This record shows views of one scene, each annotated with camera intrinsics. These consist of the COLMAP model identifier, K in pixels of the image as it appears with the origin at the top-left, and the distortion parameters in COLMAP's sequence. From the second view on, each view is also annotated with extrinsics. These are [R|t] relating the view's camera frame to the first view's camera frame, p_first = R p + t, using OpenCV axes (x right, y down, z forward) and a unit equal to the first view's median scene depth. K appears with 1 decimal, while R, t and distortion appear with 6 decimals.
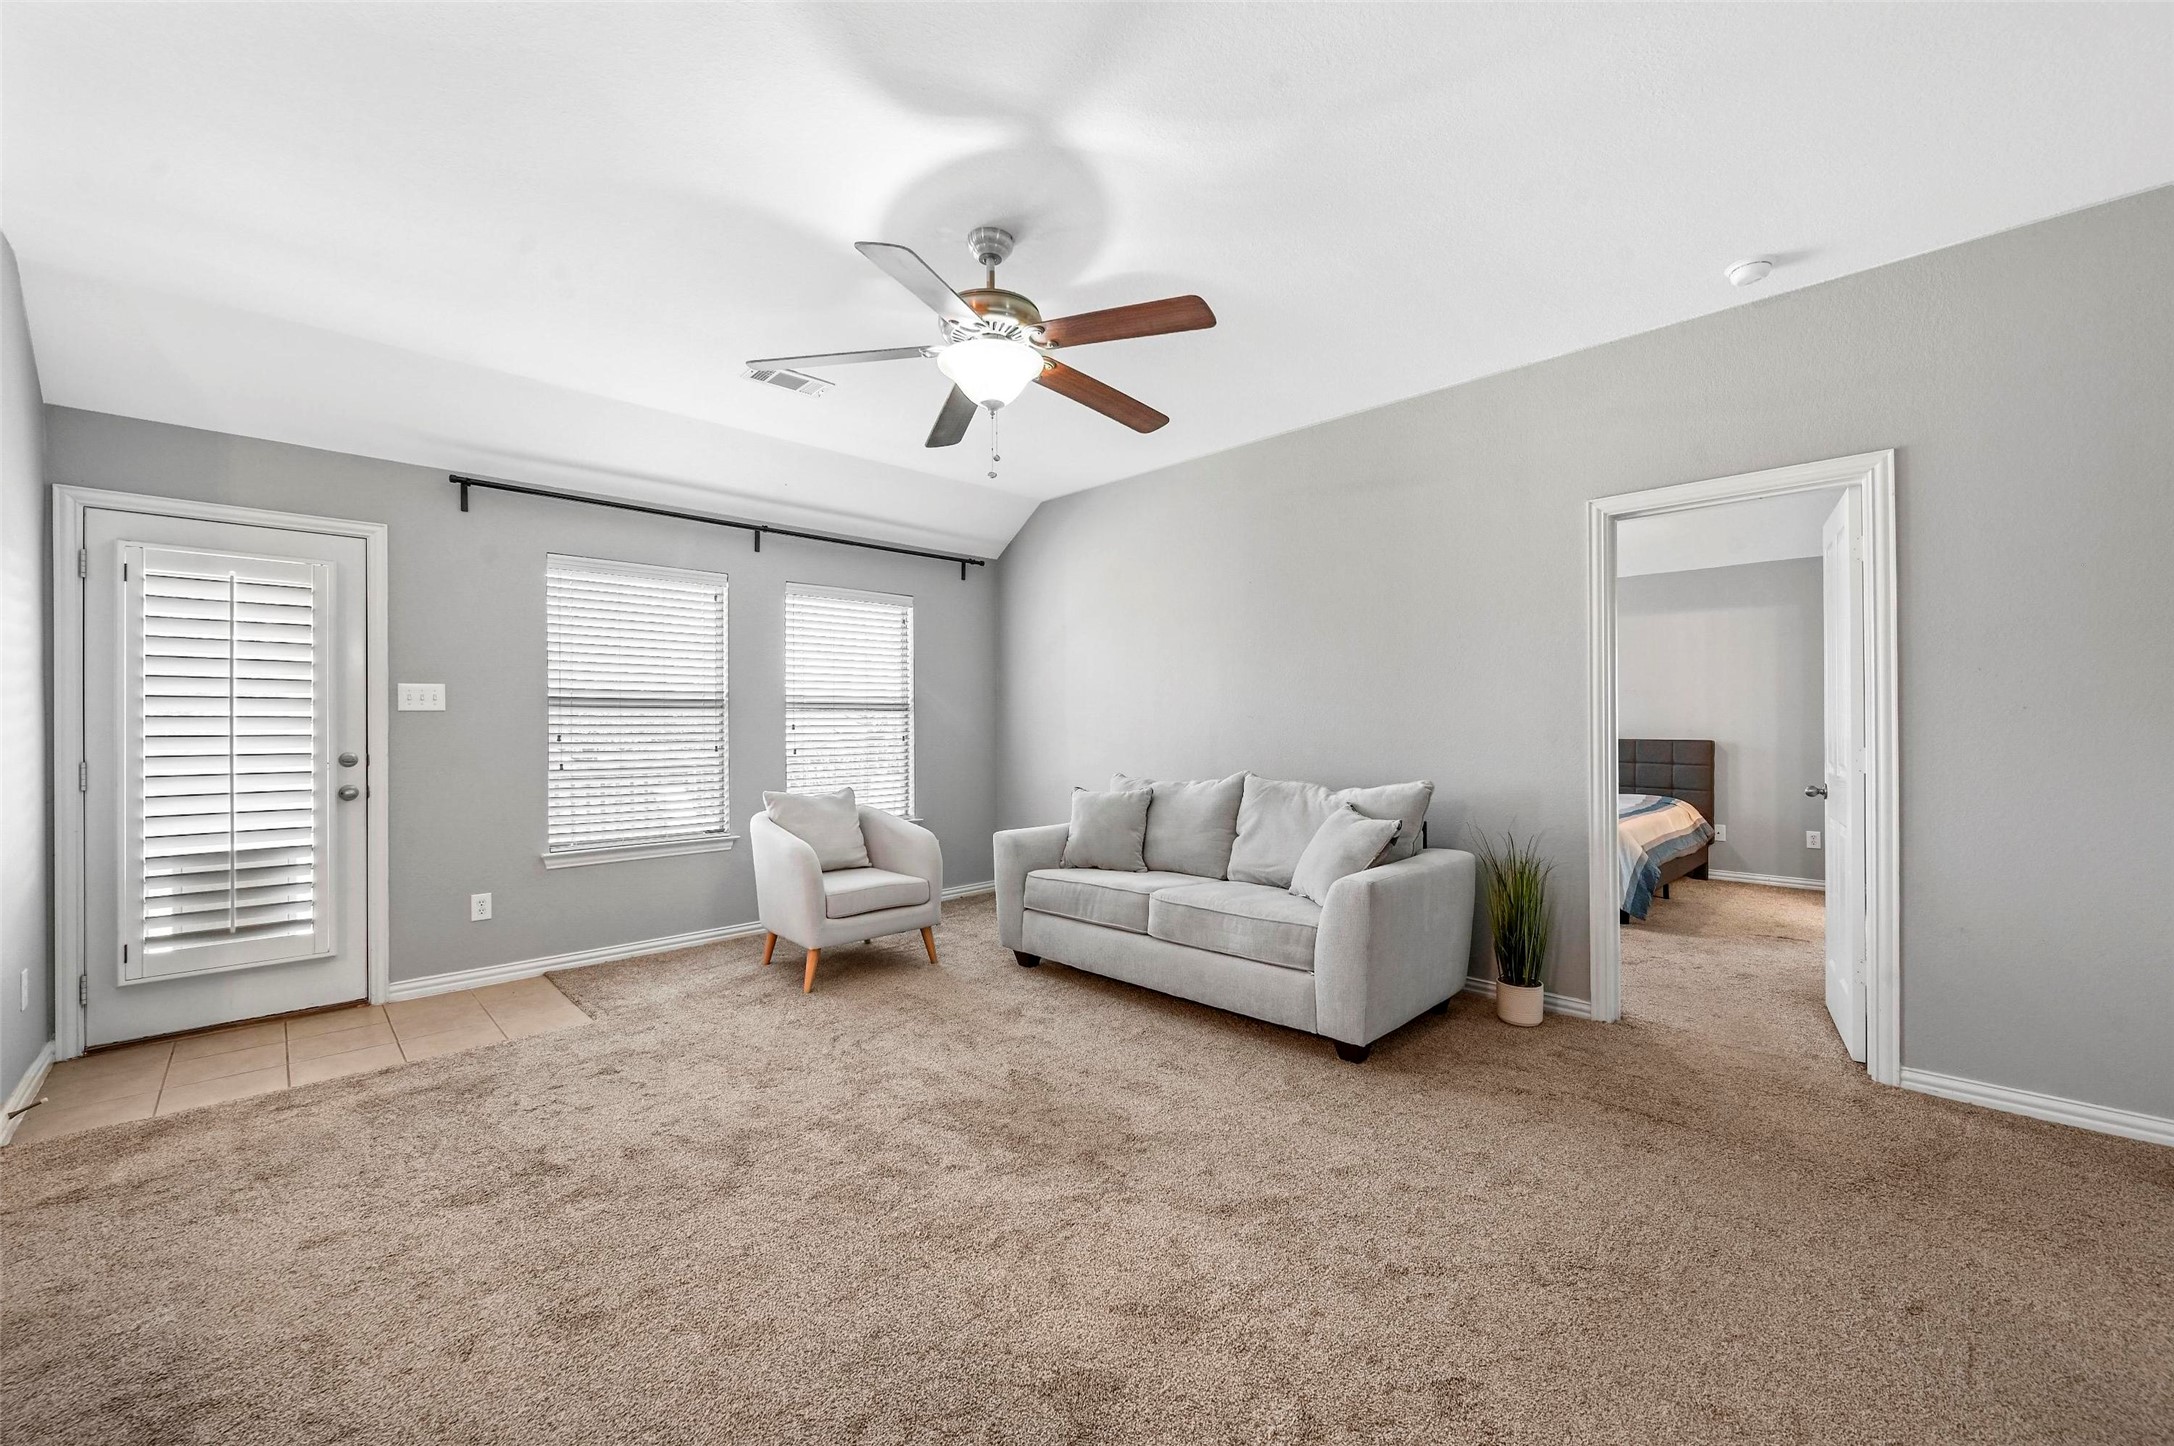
lens RADIAL K [[855.7, 0, 1088.6], [0, 855.7, 725.8], [0, 0, 1]] dist [-0.002433, 0.000402]
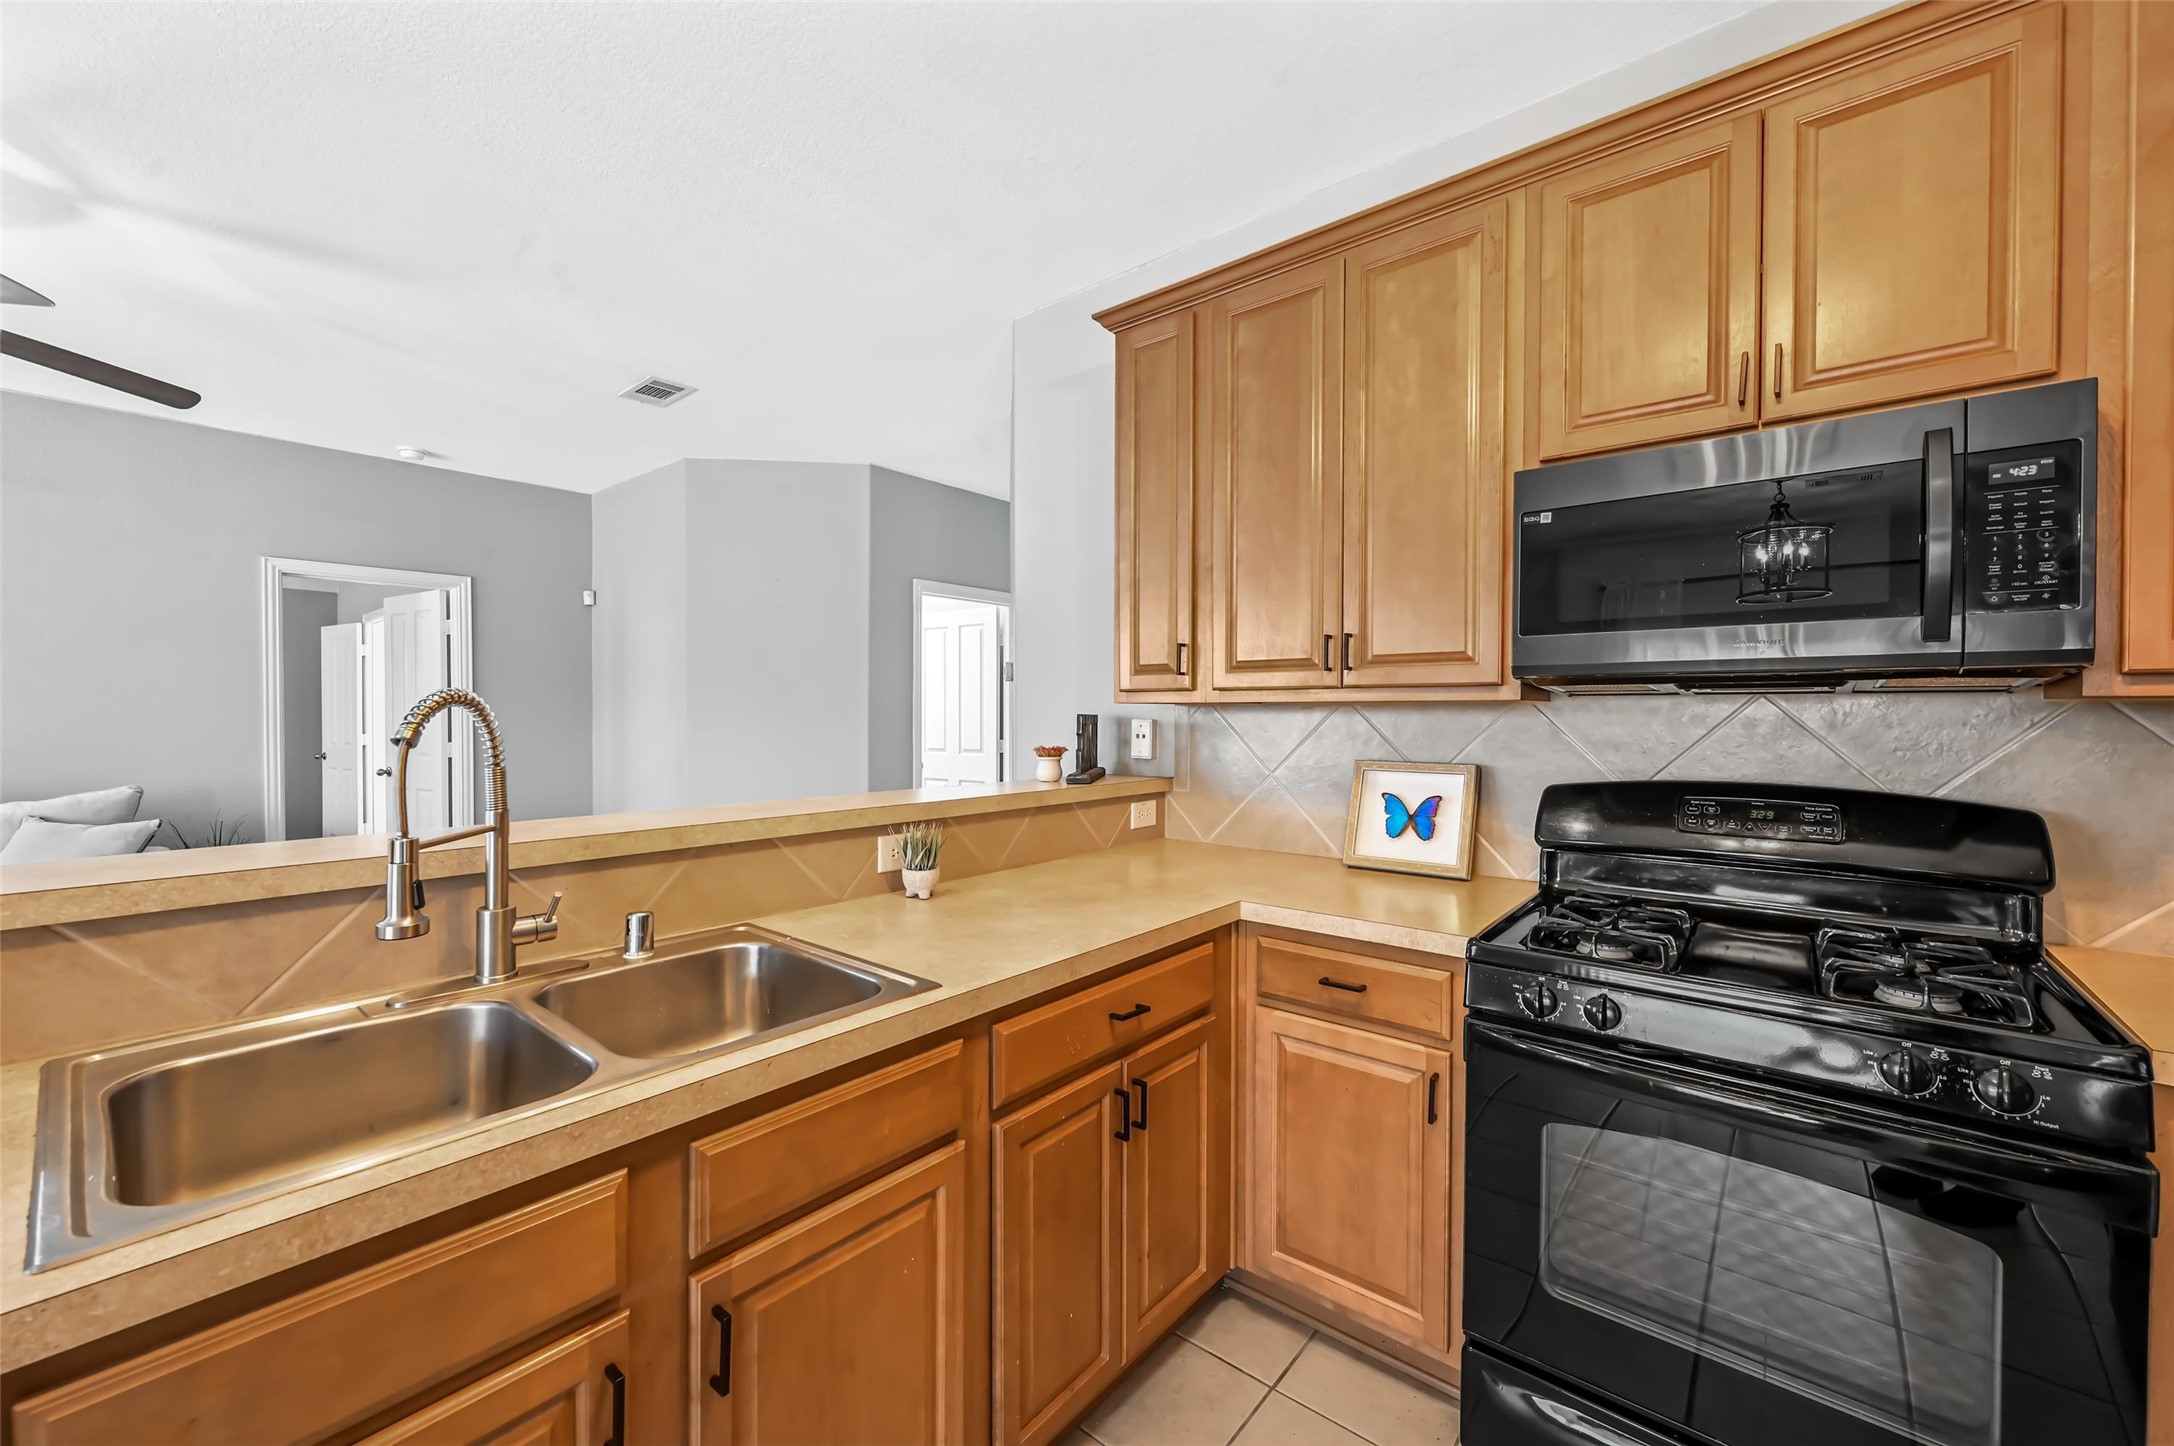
lens RADIAL K [[855.7, 0, 1085.7], [0, 855.7, 722.3], [0, 0, 1]] dist [-0.002433, 0.000402]
pose [[-0.094497, -0.006970, 0.995501, -0.660573], [0.001589, 0.999973, 0.007153, -0.018526], [-0.995524, 0.002258, -0.094483, -0.086907]]
